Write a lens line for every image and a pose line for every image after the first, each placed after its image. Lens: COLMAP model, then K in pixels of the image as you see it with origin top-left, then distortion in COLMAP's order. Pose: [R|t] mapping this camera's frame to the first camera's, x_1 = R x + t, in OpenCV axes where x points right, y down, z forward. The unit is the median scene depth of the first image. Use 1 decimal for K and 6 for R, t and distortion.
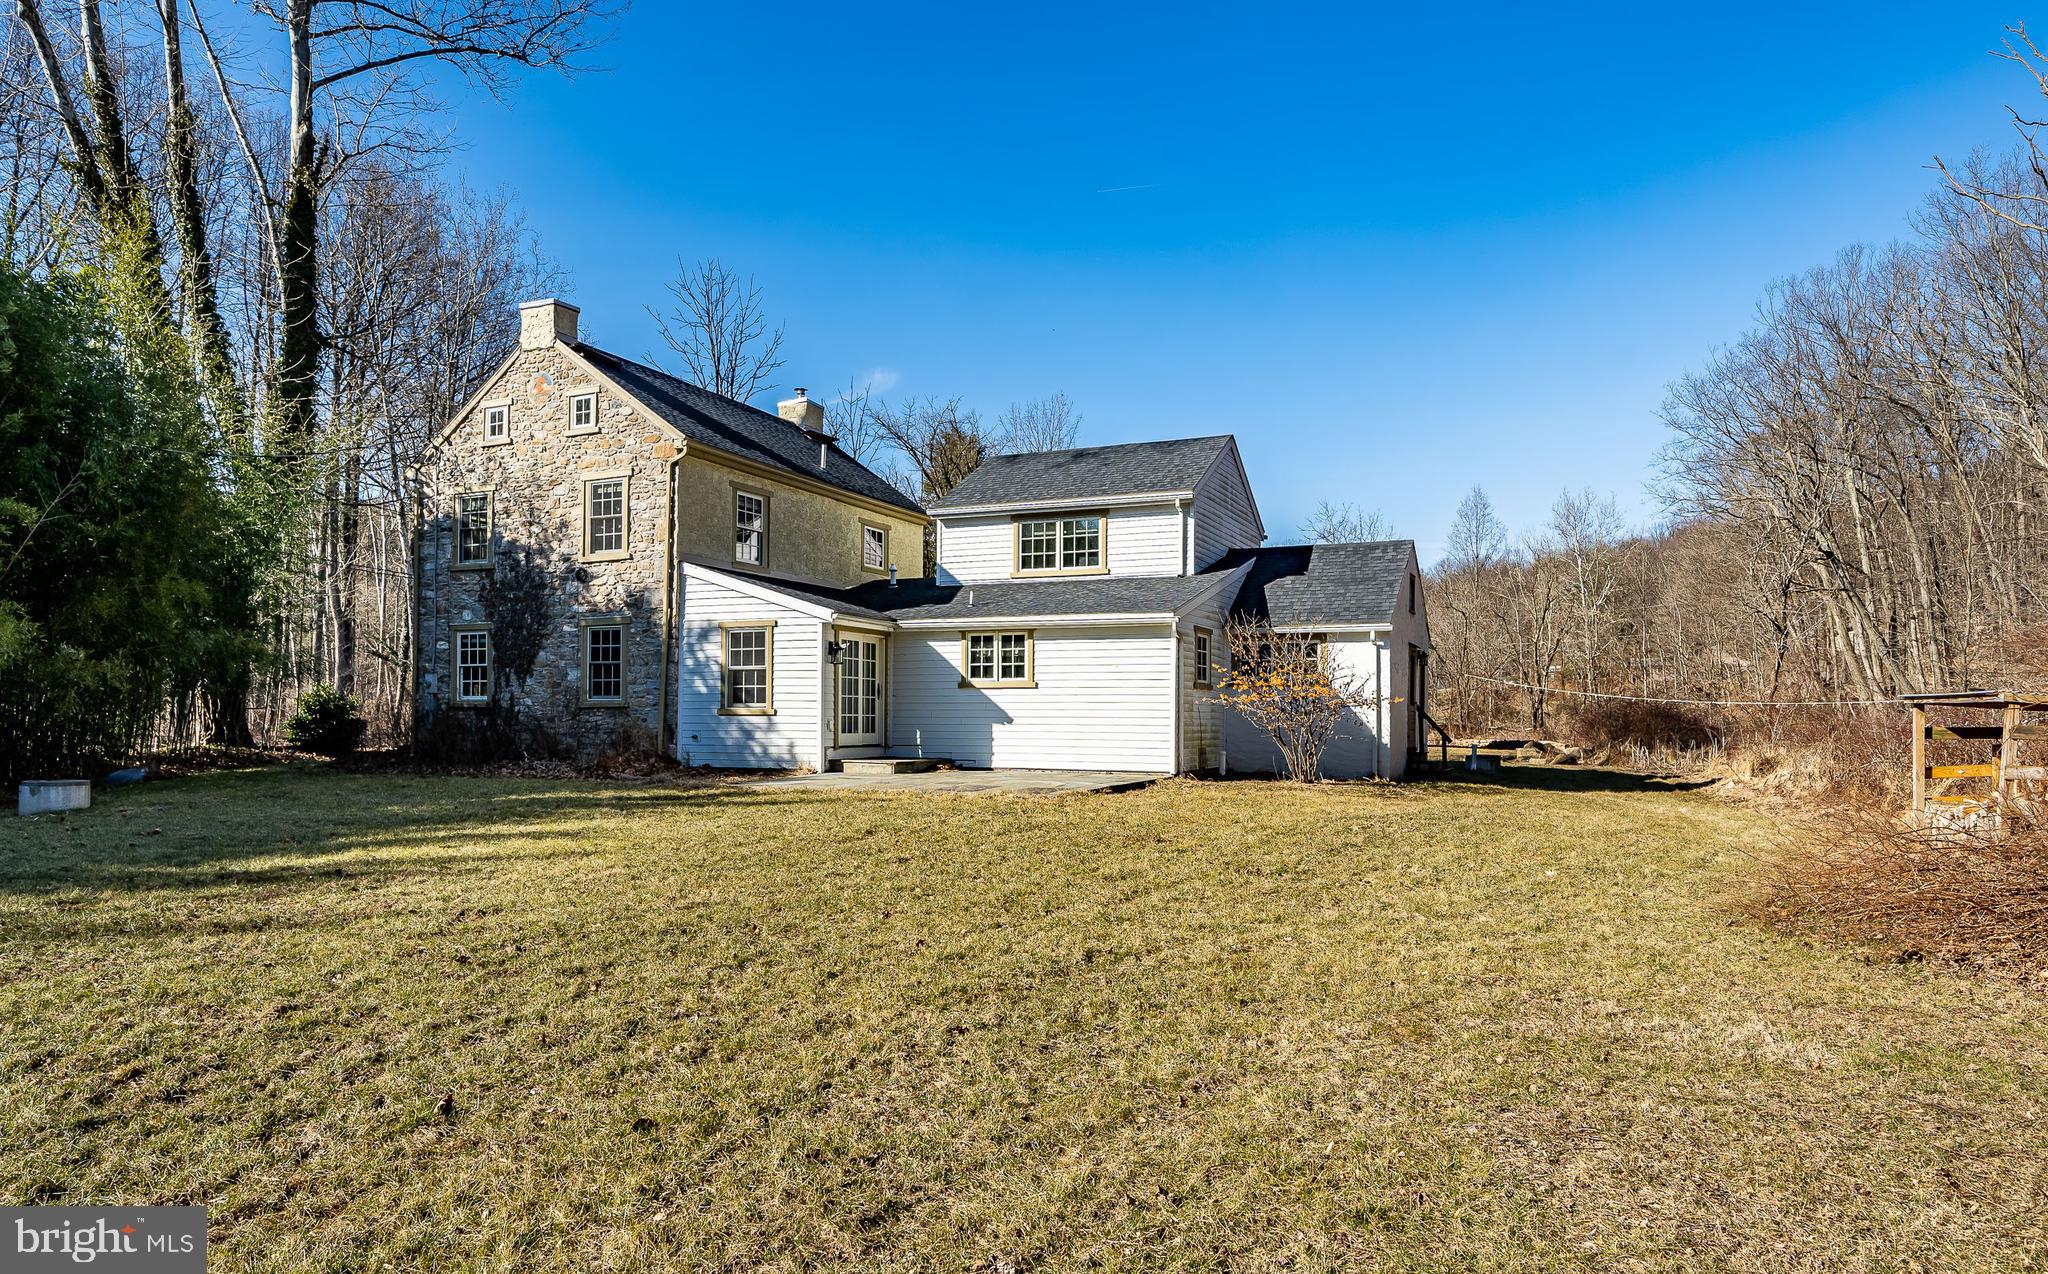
lens RADIAL K [[1190.2, 0, 1036.2], [0, 1190.2, 683.7], [0, 0, 1]] dist [-0.000242, 0.000230]
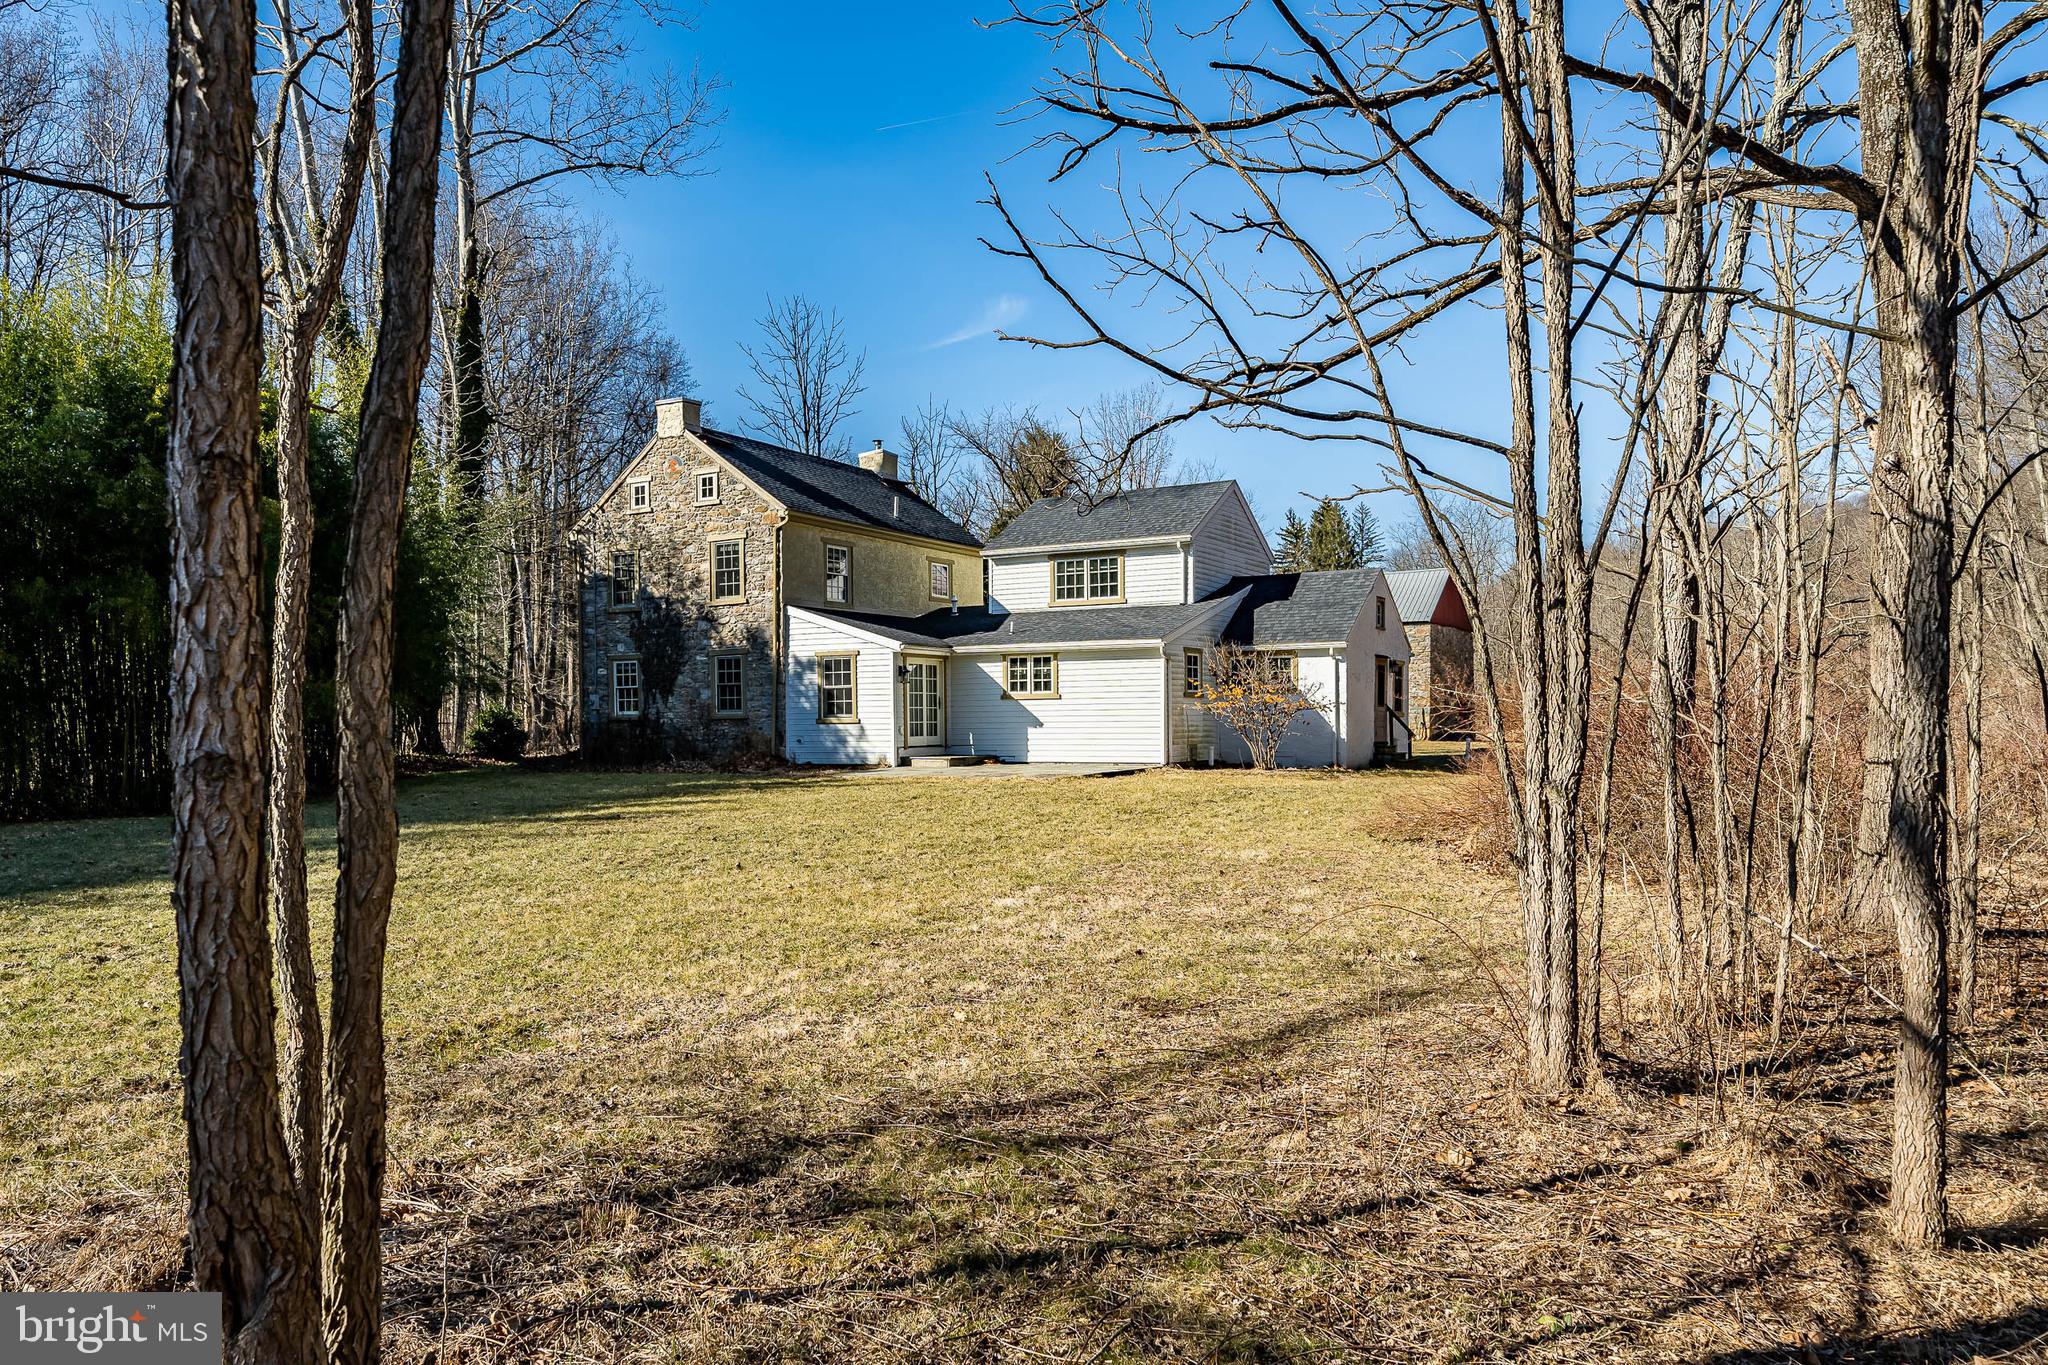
lens RADIAL K [[1416.4, 0, 1023.8], [0, 1416.4, 684.1], [0, 0, 1]] dist [-0.001227, -0.000555]
pose [[0.994107, -0.018046, -0.106890, 0.118152], [0.018568, 0.999820, 0.003893, -0.017886], [0.106801, -0.005855, 0.994263, -0.488175]]
